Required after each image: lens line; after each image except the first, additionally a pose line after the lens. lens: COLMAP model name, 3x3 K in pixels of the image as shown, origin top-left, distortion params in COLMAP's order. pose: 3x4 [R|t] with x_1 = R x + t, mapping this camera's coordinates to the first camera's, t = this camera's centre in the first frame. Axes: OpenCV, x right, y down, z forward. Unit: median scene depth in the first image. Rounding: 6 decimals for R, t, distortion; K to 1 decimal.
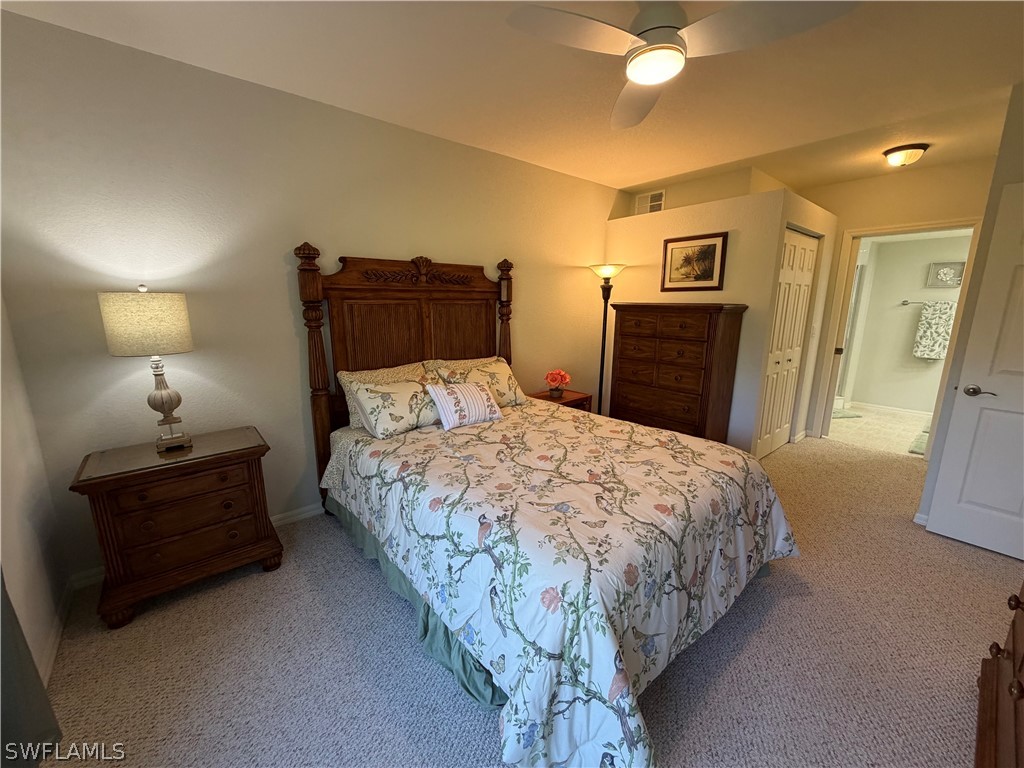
lens RADIAL K [[408.6, 0, 508.3], [0, 408.6, 383.9], [0, 0, 1]] dist [-0.000675, 0.000137]
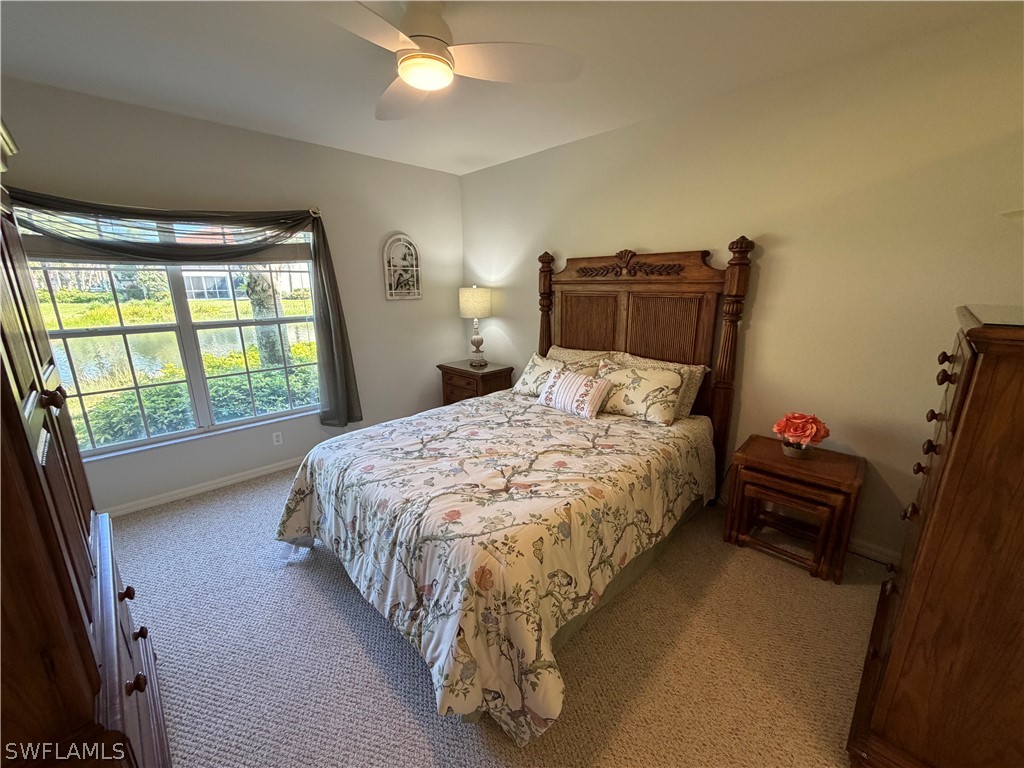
lens RADIAL K [[408.6, 0, 510.3], [0, 408.6, 385.5], [0, 0, 1]] dist [-0.000675, 0.000137]
pose [[0.084160, 0.241217, -0.966815, 0.993887], [-0.188270, 0.956631, 0.222287, -0.191626], [0.978505, 0.163315, 0.125924, 0.773243]]
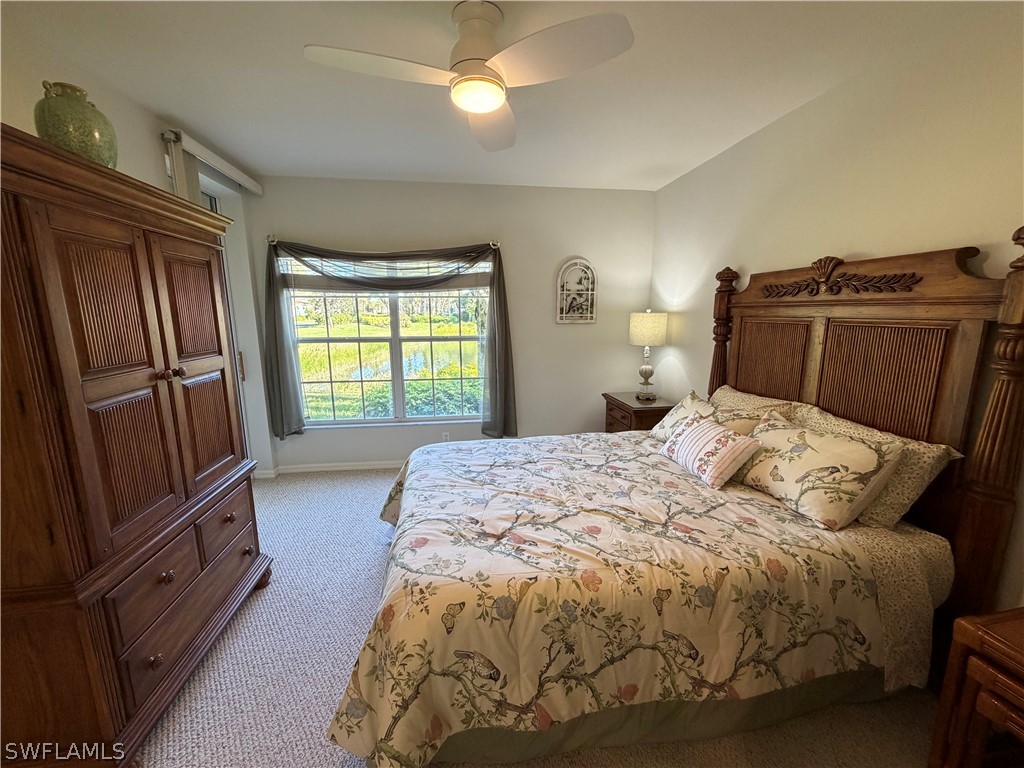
lens RADIAL K [[408.6, 0, 510.9], [0, 408.6, 385.7], [0, 0, 1]] dist [-0.000675, 0.000137]
pose [[-0.525193, 0.152586, -0.837192, 0.821975], [-0.164183, 0.947141, 0.275622, -0.247827], [0.834995, 0.282207, -0.472380, 1.126588]]
